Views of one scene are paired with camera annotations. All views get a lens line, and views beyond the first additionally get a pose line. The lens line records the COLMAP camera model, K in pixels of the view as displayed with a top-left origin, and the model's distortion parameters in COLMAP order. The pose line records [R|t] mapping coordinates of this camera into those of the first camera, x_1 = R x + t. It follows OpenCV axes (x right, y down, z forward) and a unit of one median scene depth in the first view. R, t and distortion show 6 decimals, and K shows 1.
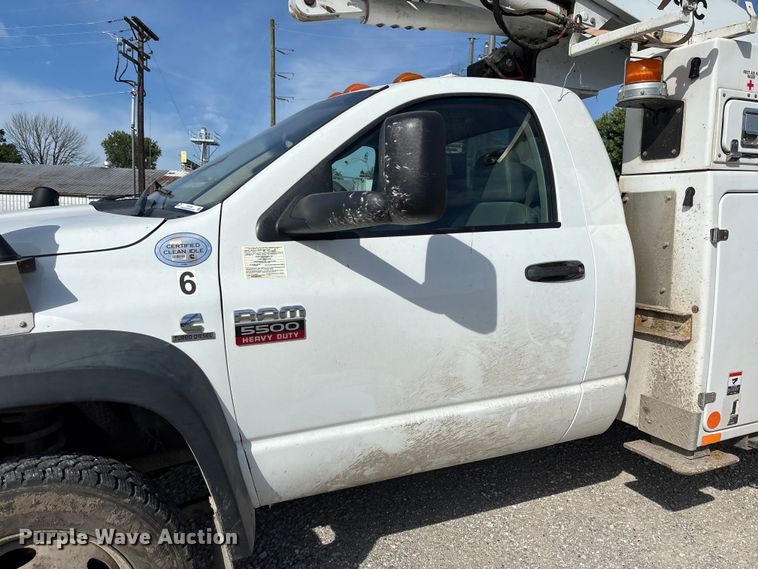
lens RADIAL K [[575.5, 0, 384.5], [0, 575.5, 283.7], [0, 0, 1]] dist [0.055691, -0.063416]
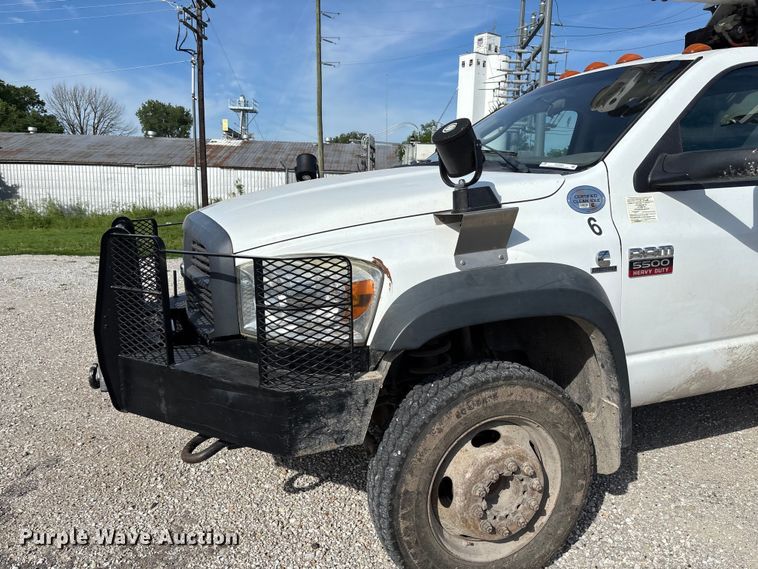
lens RADIAL K [[577.1, 0, 384.9], [0, 577.1, 284.6], [0, 0, 1]] dist [0.055196, -0.059882]
pose [[0.998787, -0.003895, -0.049080, -0.582002], [0.006712, 0.998330, 0.057374, 0.039134], [0.048775, -0.057633, 0.997146, -0.214247]]
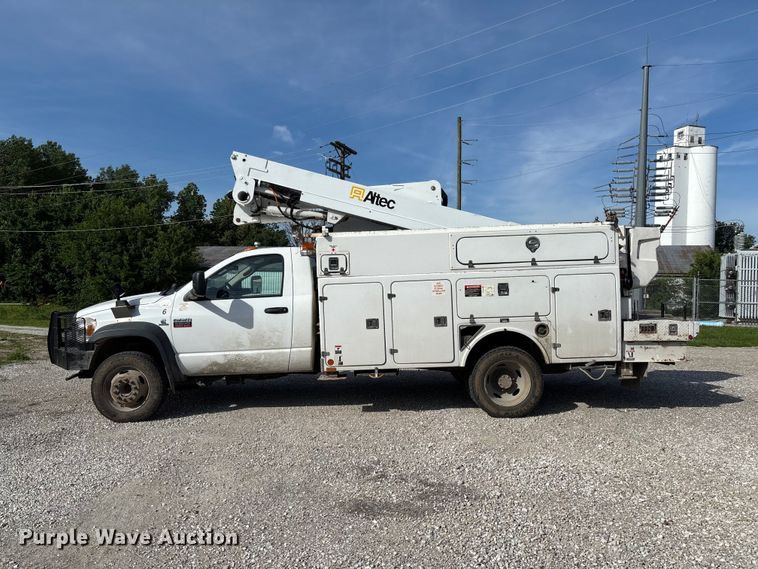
lens RADIAL K [[577.8, 0, 383.8], [0, 577.8, 282.4], [0, 0, 1]] dist [0.013172, 0.003357]
pose [[0.918889, -0.024094, -0.393779, 2.179430], [-0.020950, 0.993745, -0.109691, 0.167957], [0.393959, 0.109044, 0.912637, -1.737202]]
